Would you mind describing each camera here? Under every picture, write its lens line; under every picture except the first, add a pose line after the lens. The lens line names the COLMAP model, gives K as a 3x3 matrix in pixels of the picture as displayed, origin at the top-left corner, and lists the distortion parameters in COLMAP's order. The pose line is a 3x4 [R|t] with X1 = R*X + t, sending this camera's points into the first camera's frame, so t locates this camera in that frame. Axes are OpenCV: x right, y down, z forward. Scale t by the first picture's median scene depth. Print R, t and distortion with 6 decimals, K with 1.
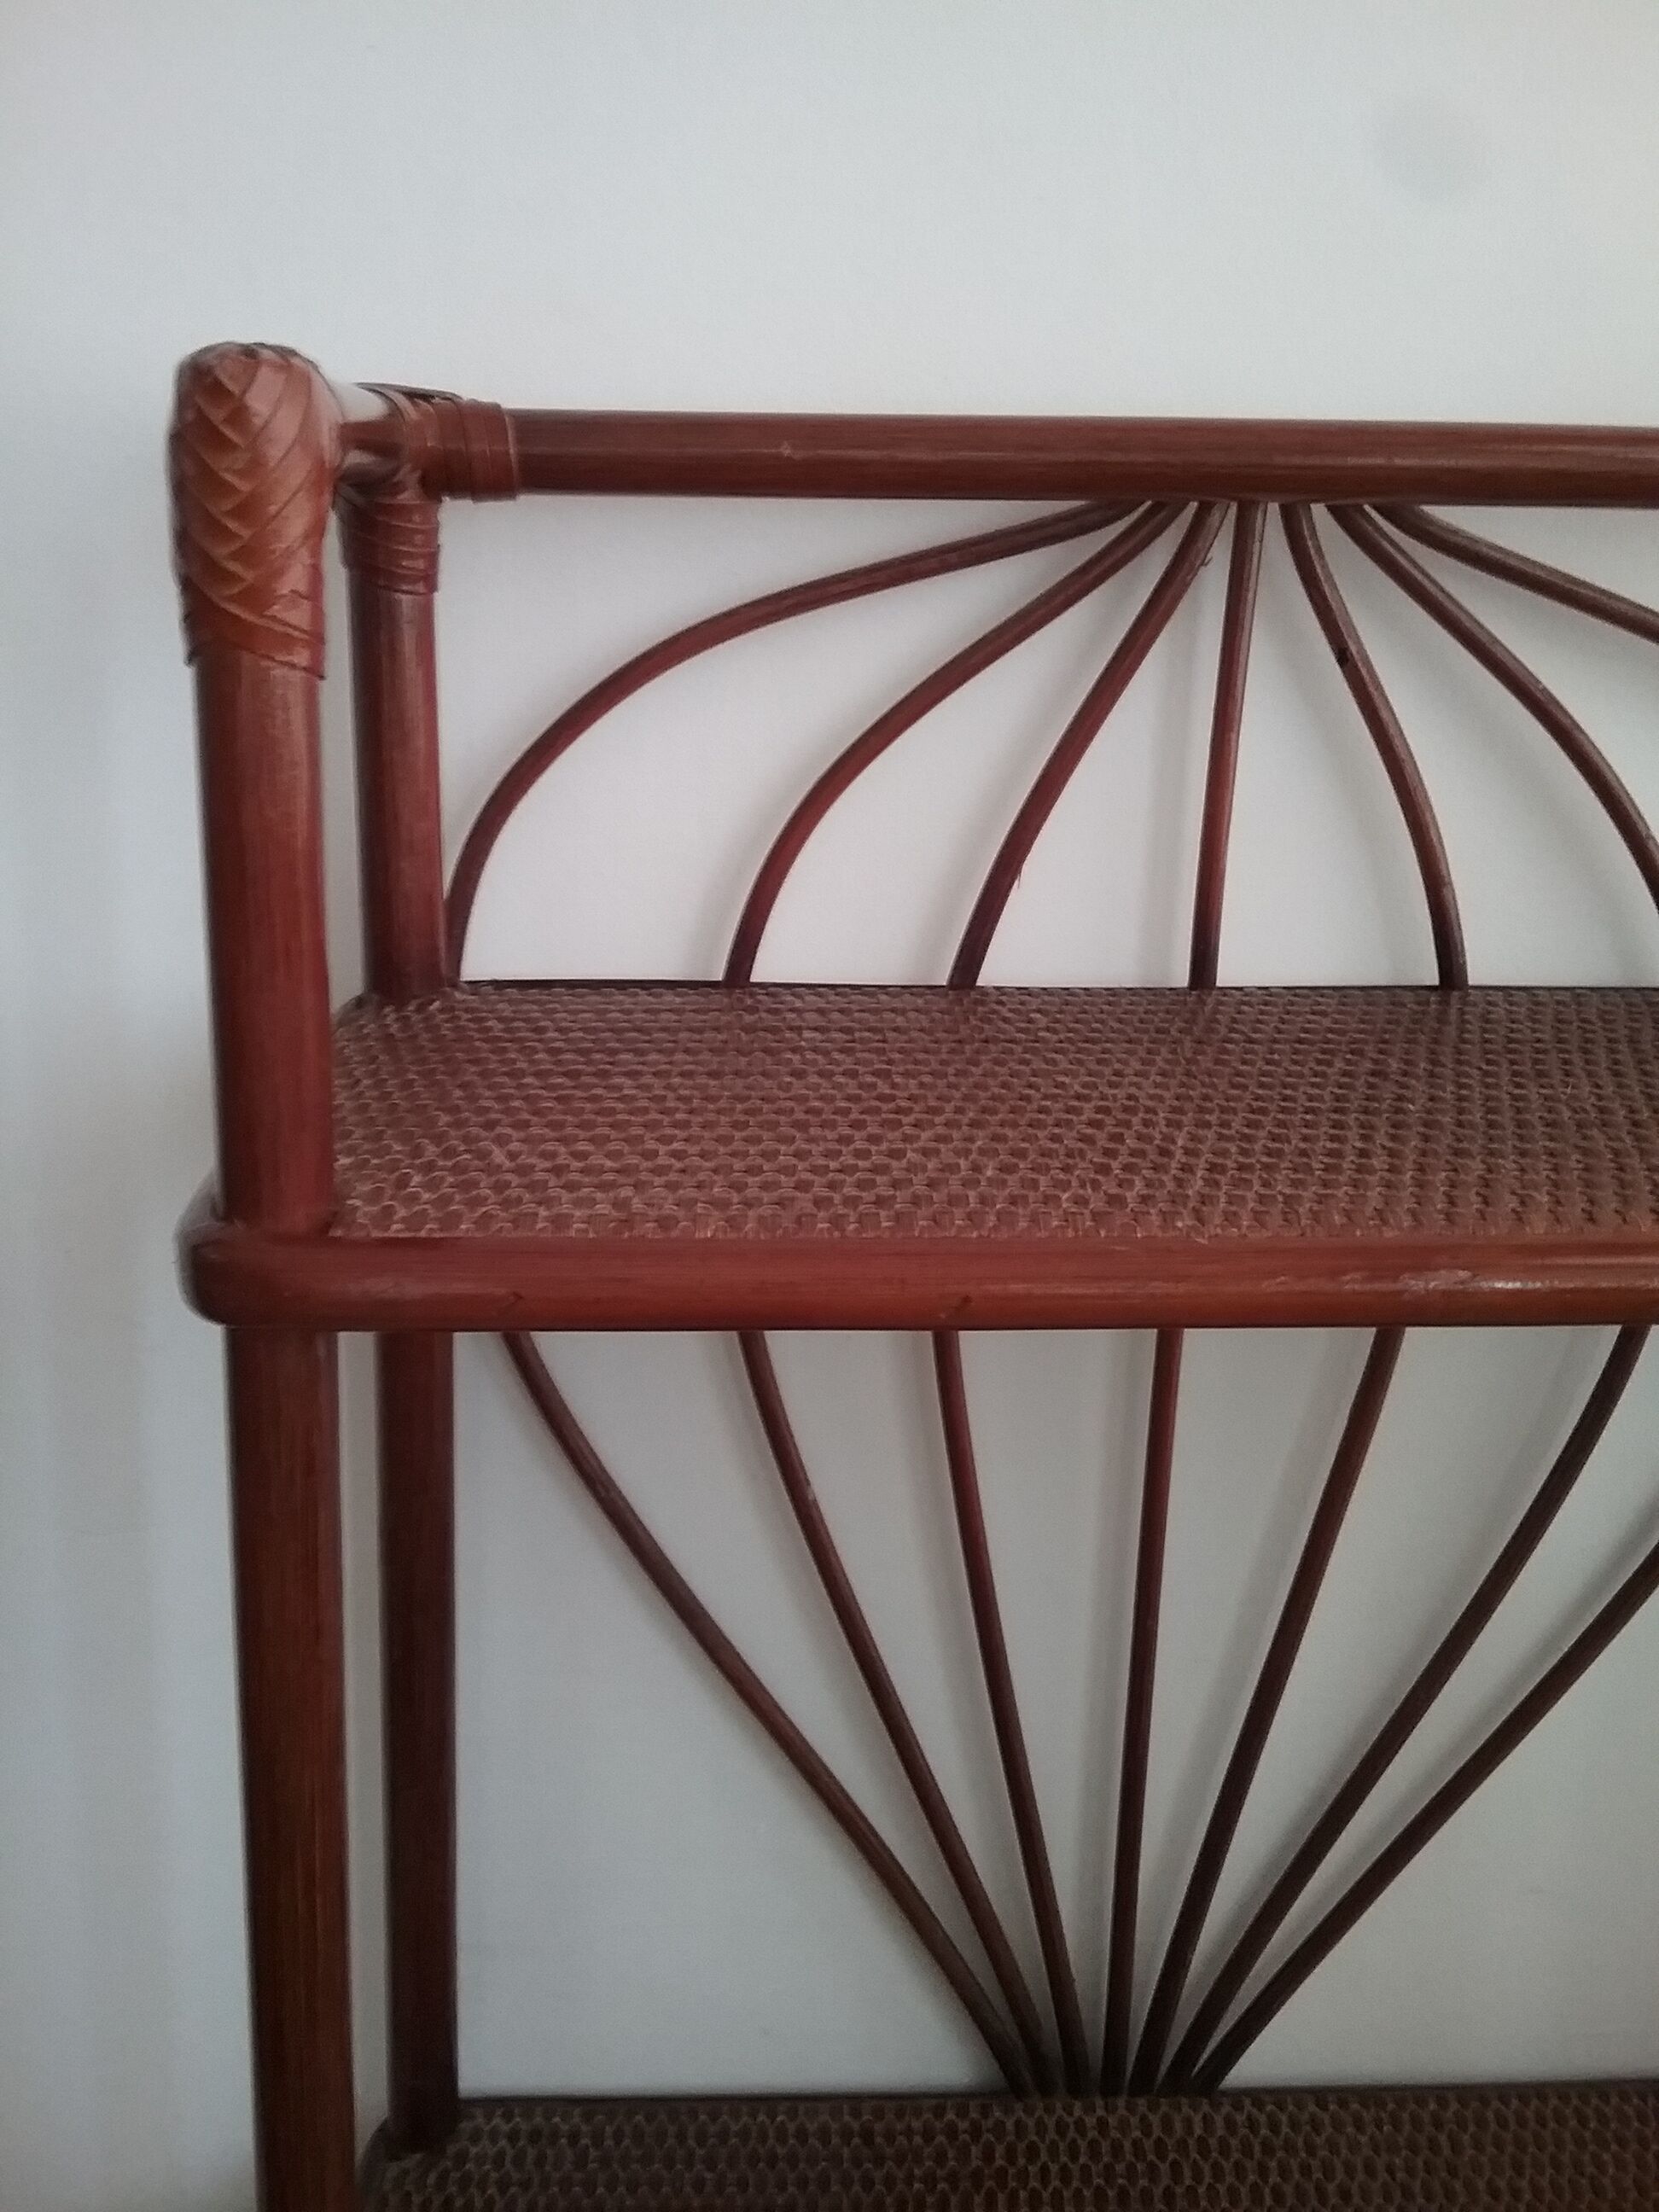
lens RADIAL K [[2111.6, 0, 788.5], [0, 2111.6, 1104.8], [0, 0, 1]] dist [-0.026136, 0.000000]
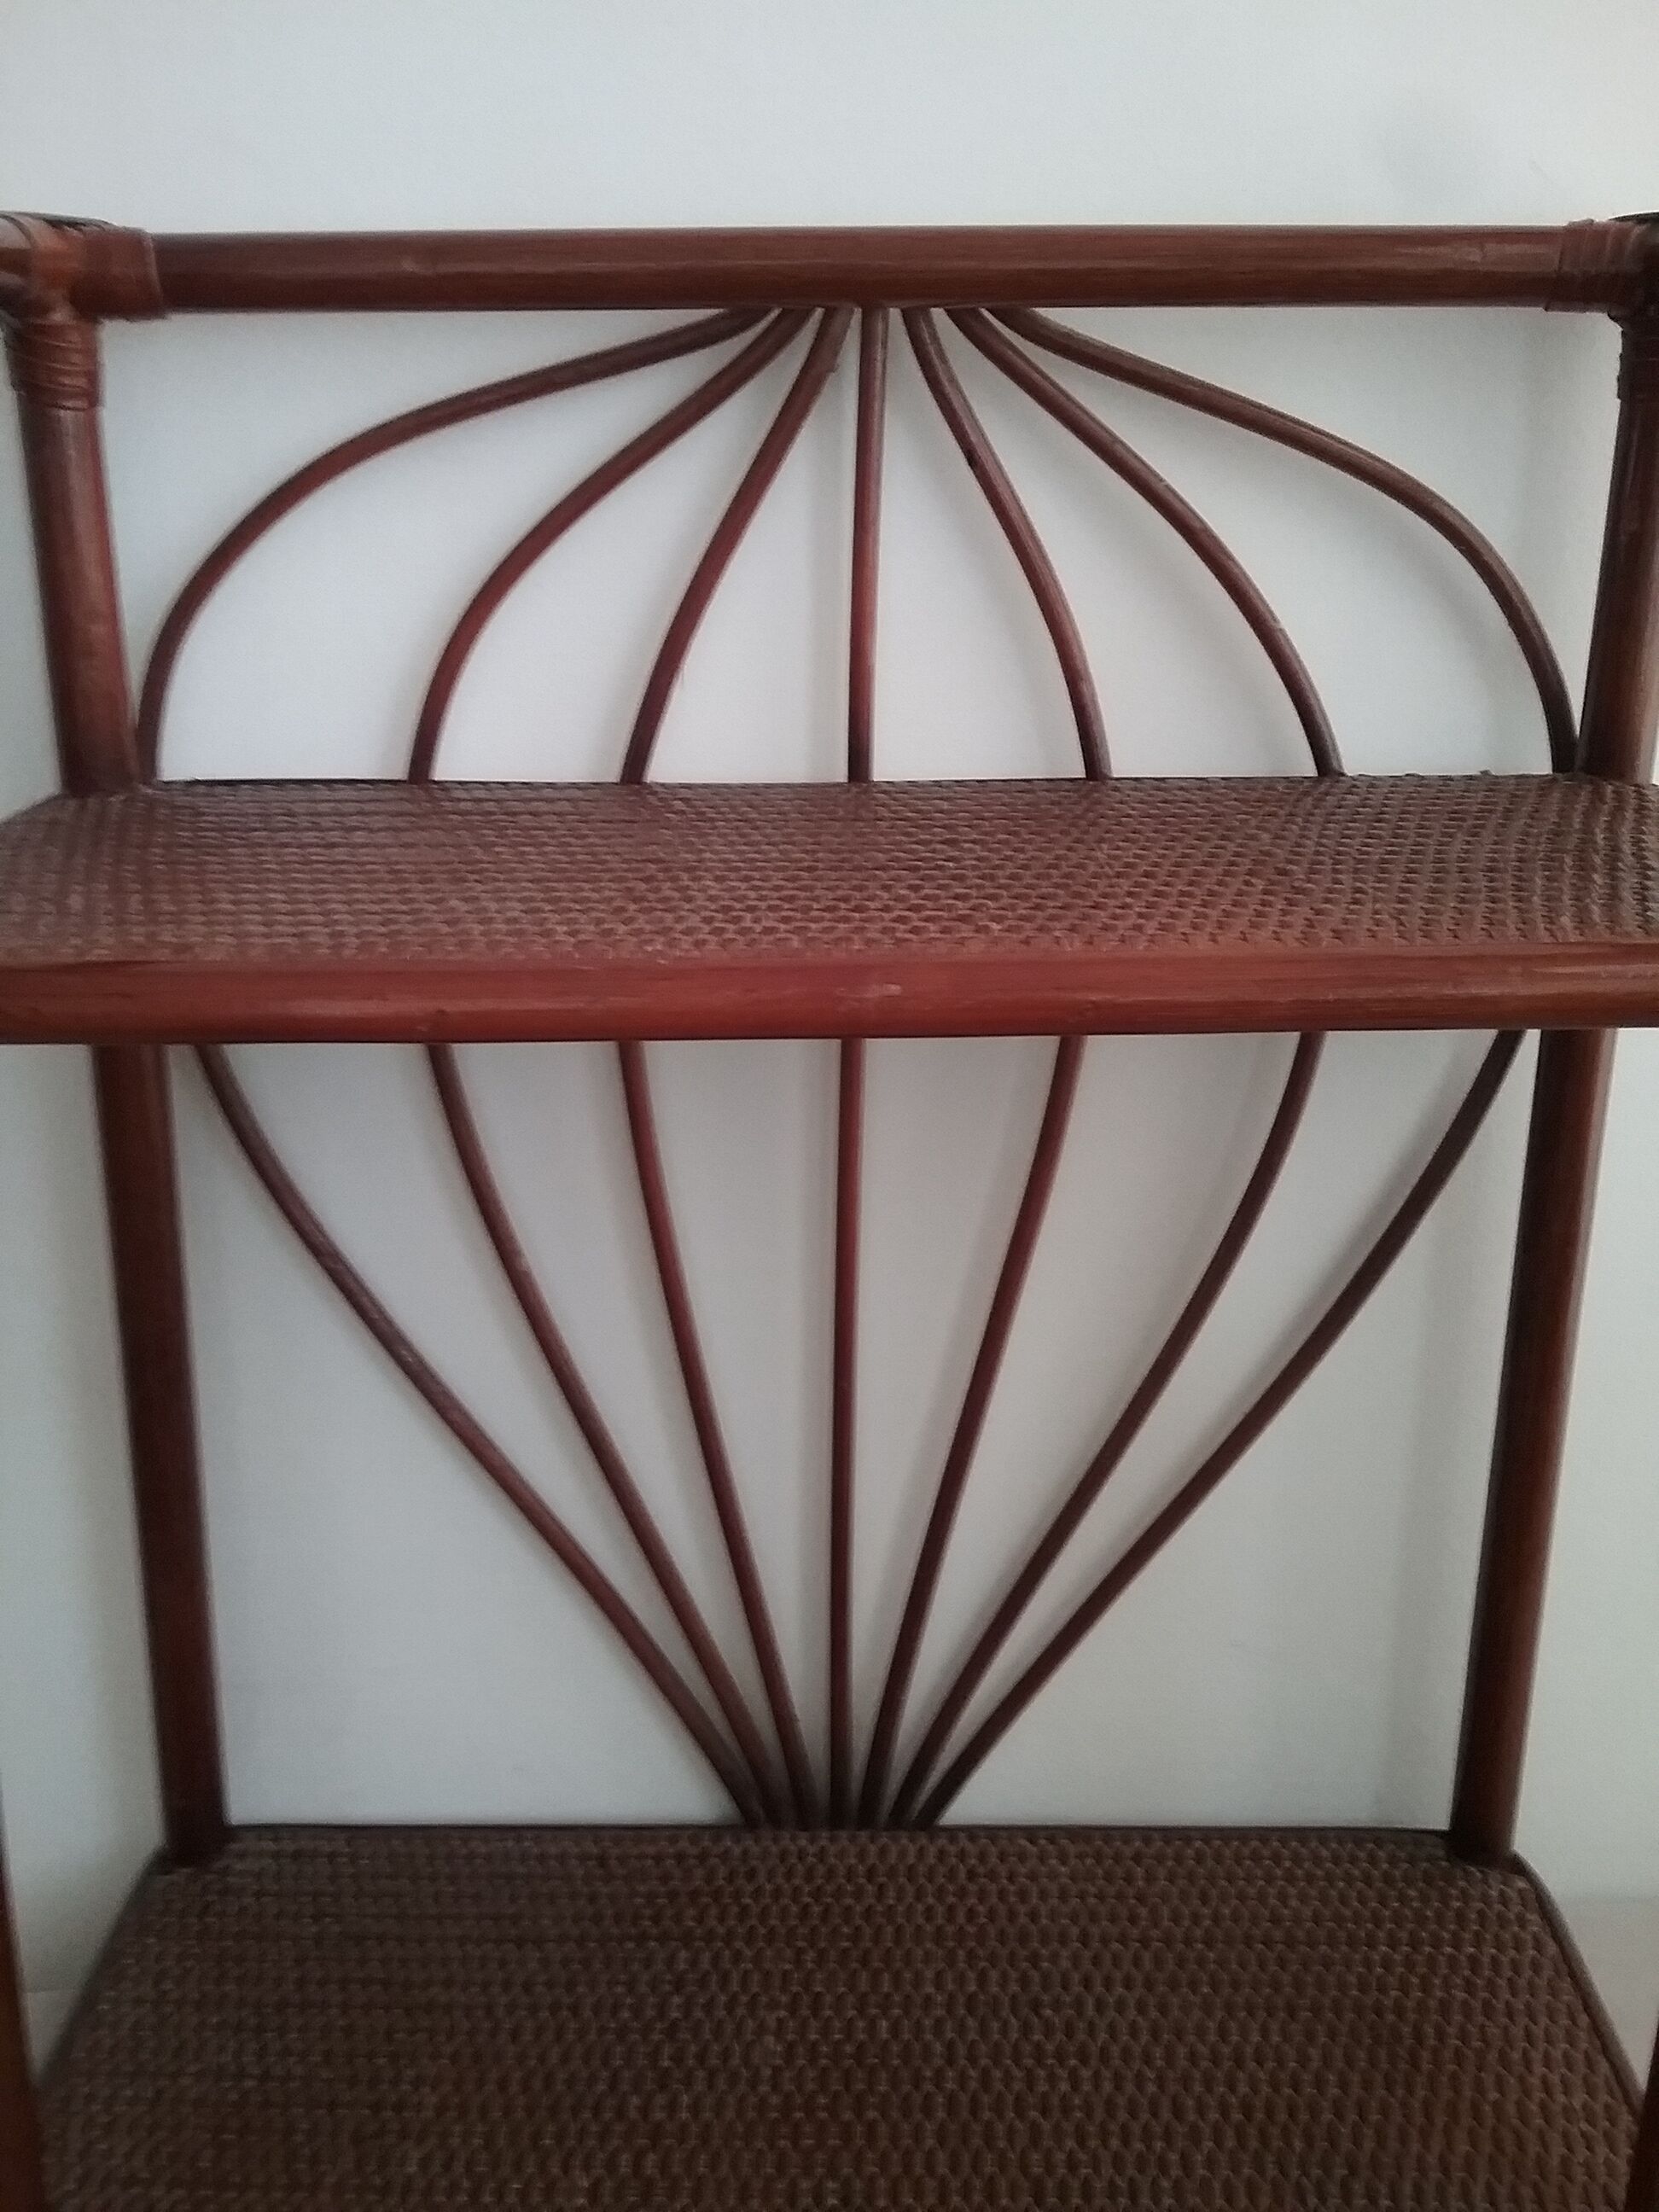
lens RADIAL K [[2094.9, 0, 822.0], [0, 2094.9, 1126.8], [0, 0, 1]] dist [-0.003359, 0.000000]
pose [[0.999232, -0.005406, -0.038799, 0.226195], [0.007609, 0.998354, 0.056843, 0.059803], [0.038427, -0.057095, 0.997629, -0.064846]]
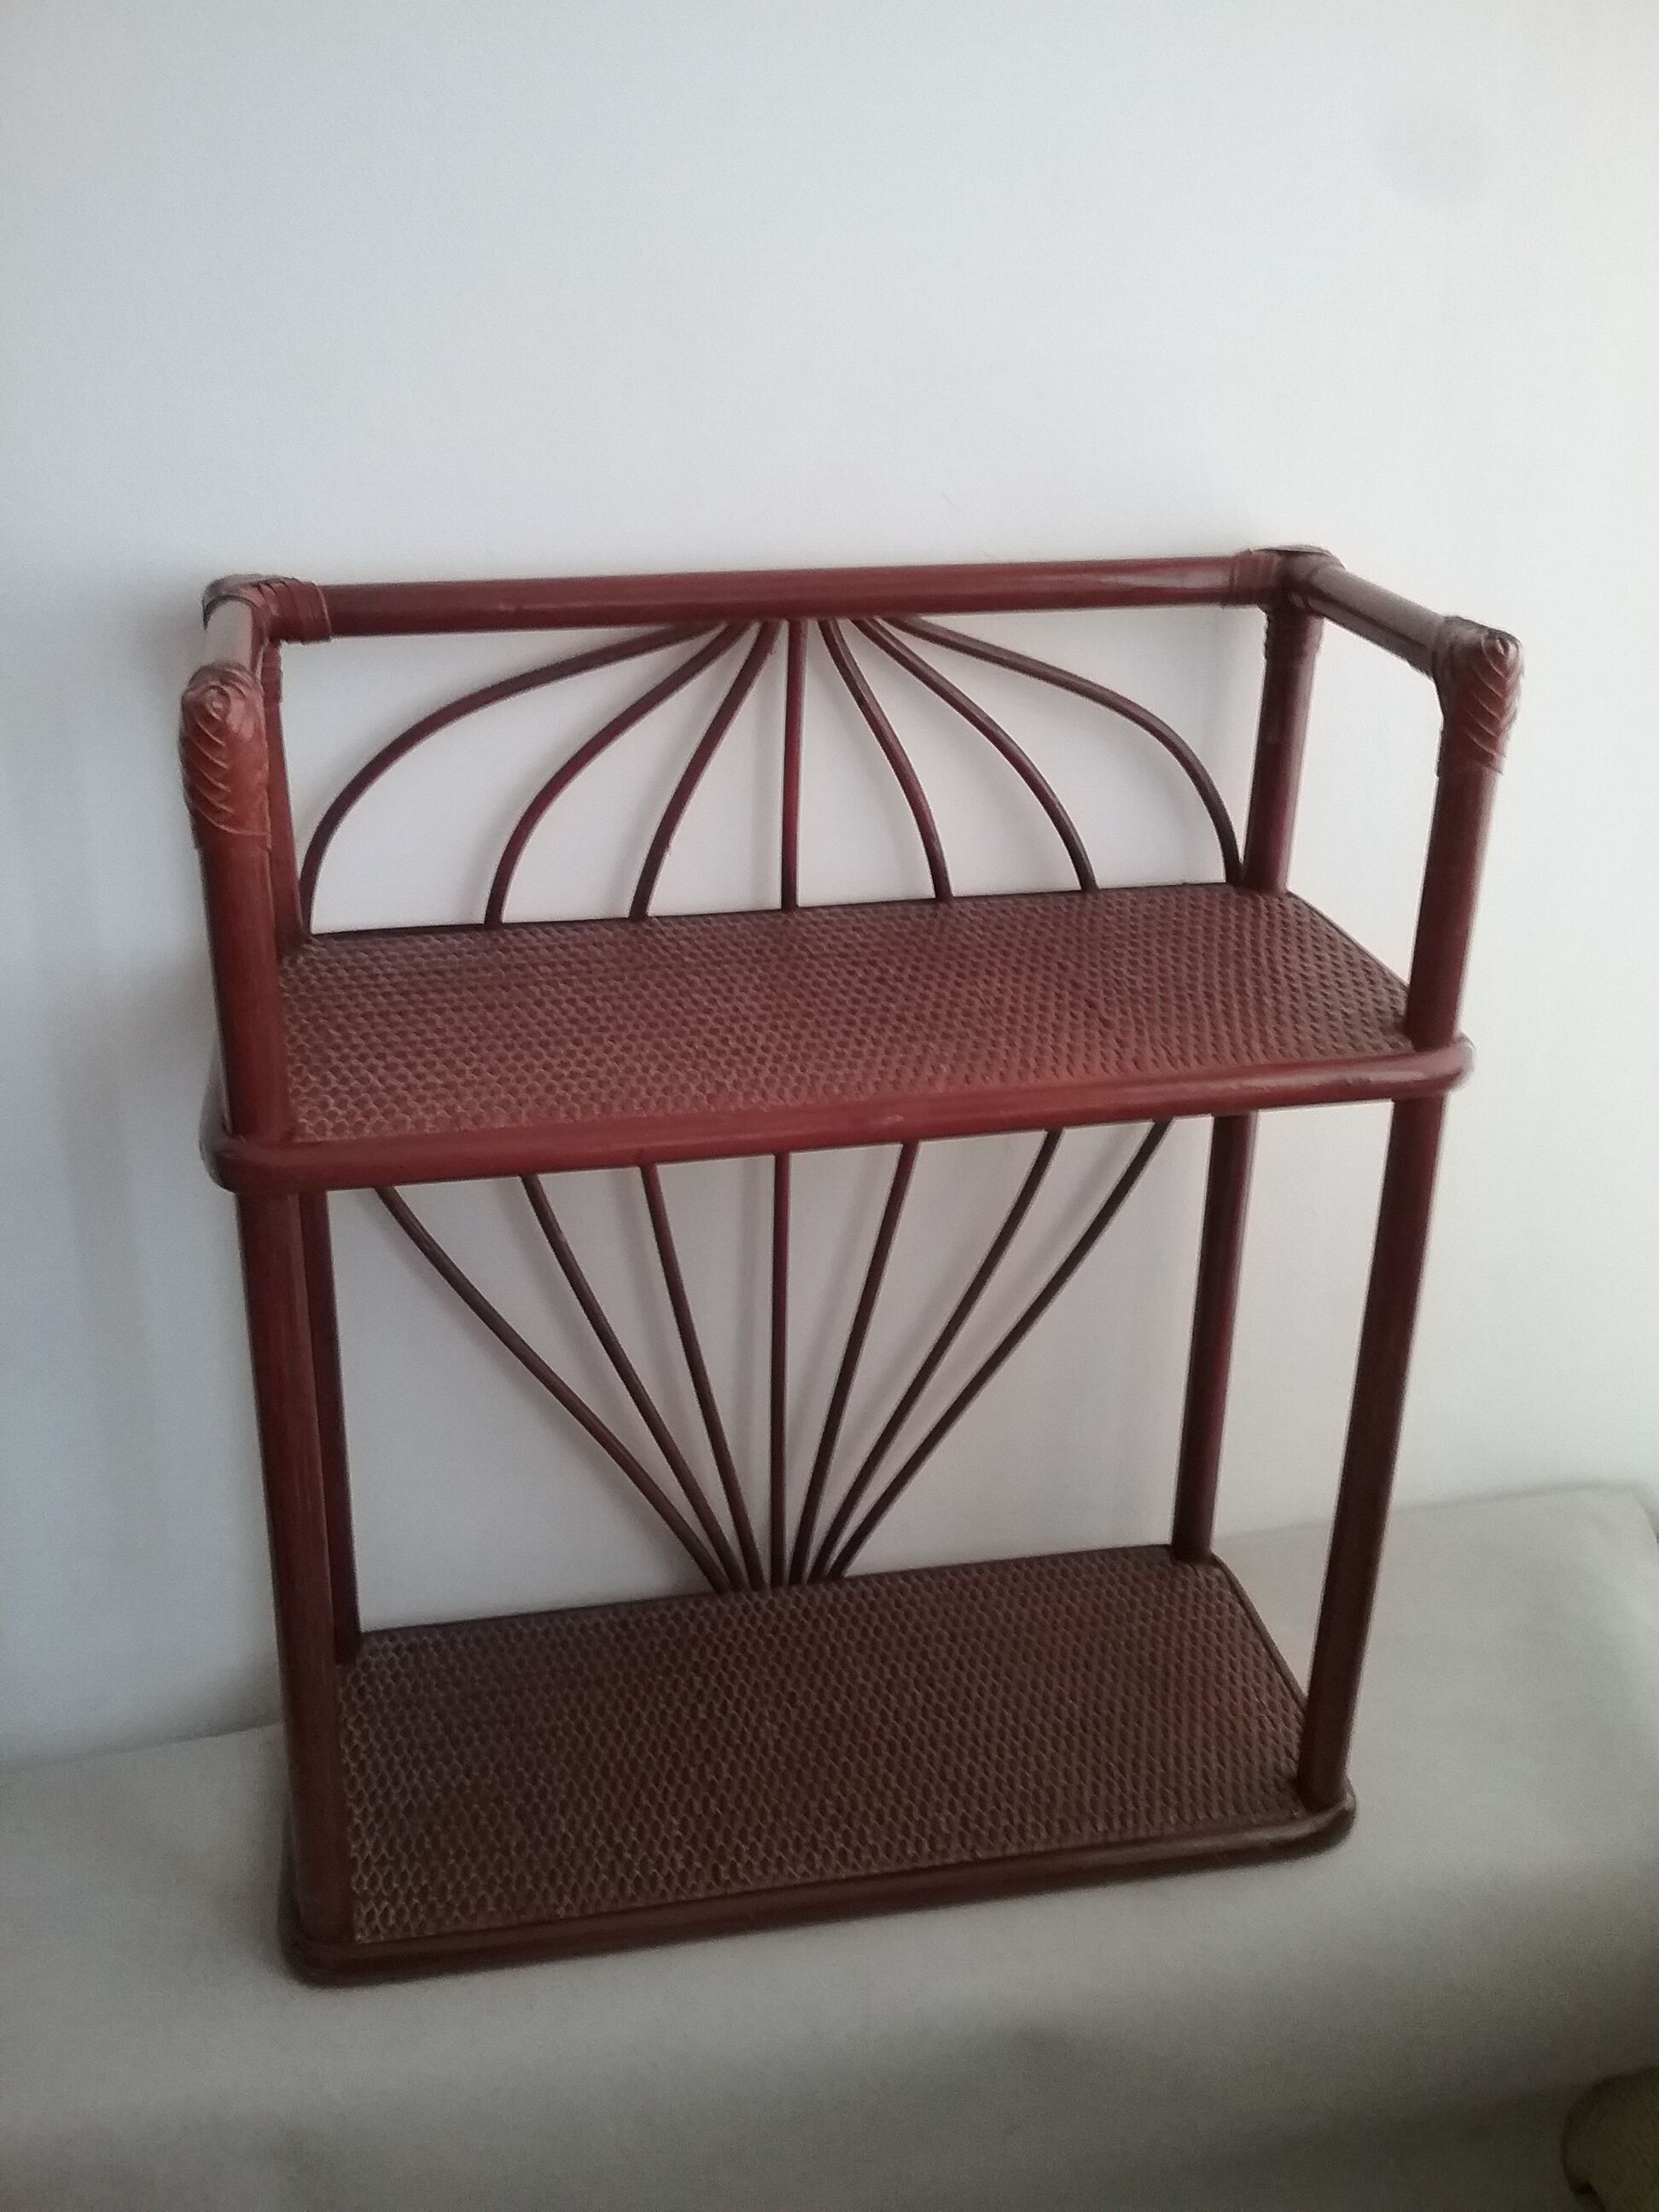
lens RADIAL K [[2094.9, 0, 827.4], [0, 2094.9, 1106.3], [0, 0, 1]] dist [-0.003359, 0.000000]
pose [[0.986904, -0.070980, 0.144853, -0.014217], [0.046807, 0.985359, 0.163940, -0.171652], [-0.154368, -0.155013, 0.975777, -0.590652]]
